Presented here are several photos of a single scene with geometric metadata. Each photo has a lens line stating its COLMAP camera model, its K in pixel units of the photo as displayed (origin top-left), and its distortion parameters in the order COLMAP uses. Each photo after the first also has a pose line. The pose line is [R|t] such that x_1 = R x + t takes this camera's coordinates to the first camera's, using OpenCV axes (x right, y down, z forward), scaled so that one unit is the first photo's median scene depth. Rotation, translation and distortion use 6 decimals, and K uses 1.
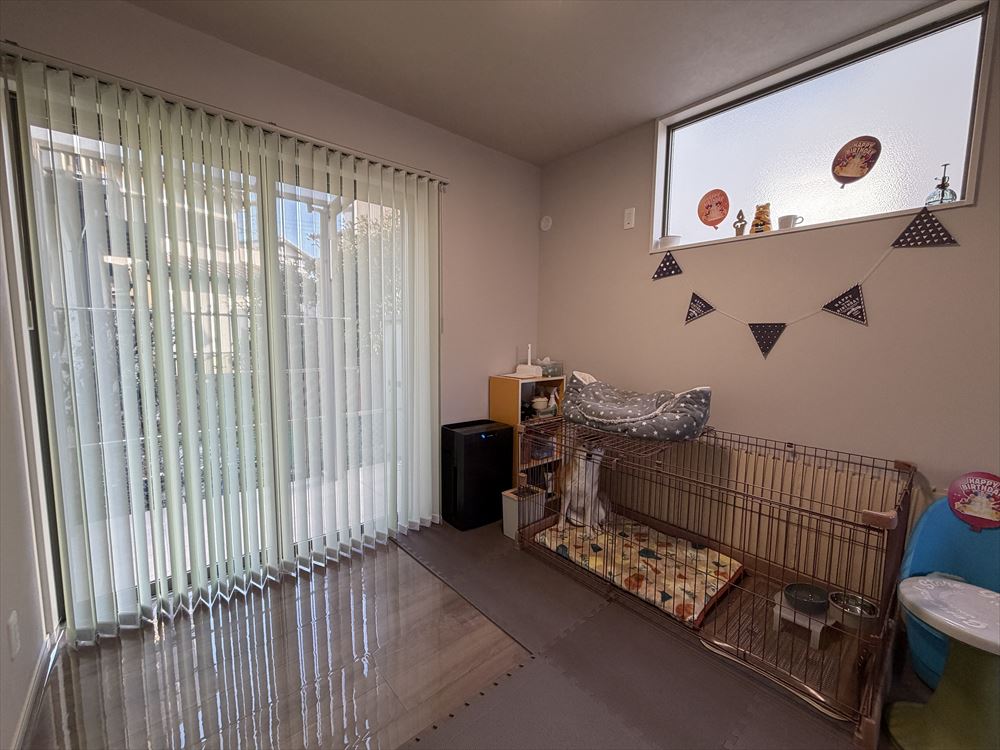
lens RADIAL K [[408.4, 0, 500.2], [0, 408.4, 377.4], [0, 0, 1]] dist [0.000183, 0.000023]
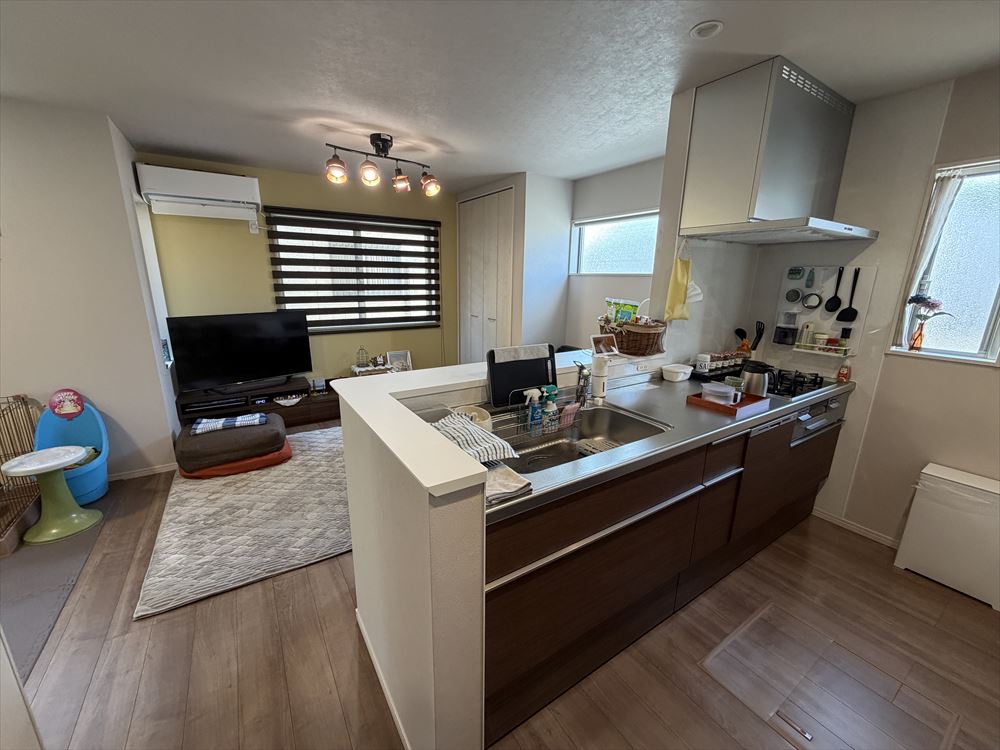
lens RADIAL K [[398.5, 0, 496.8], [0, 398.5, 377.1], [0, 0, 1]] dist [-0.000291, 0.000207]
pose [[0.141087, -0.253252, 0.957057, -0.174157], [0.086938, 0.966161, 0.242845, -0.060579], [-0.986172, 0.048942, 0.158330, -0.861974]]
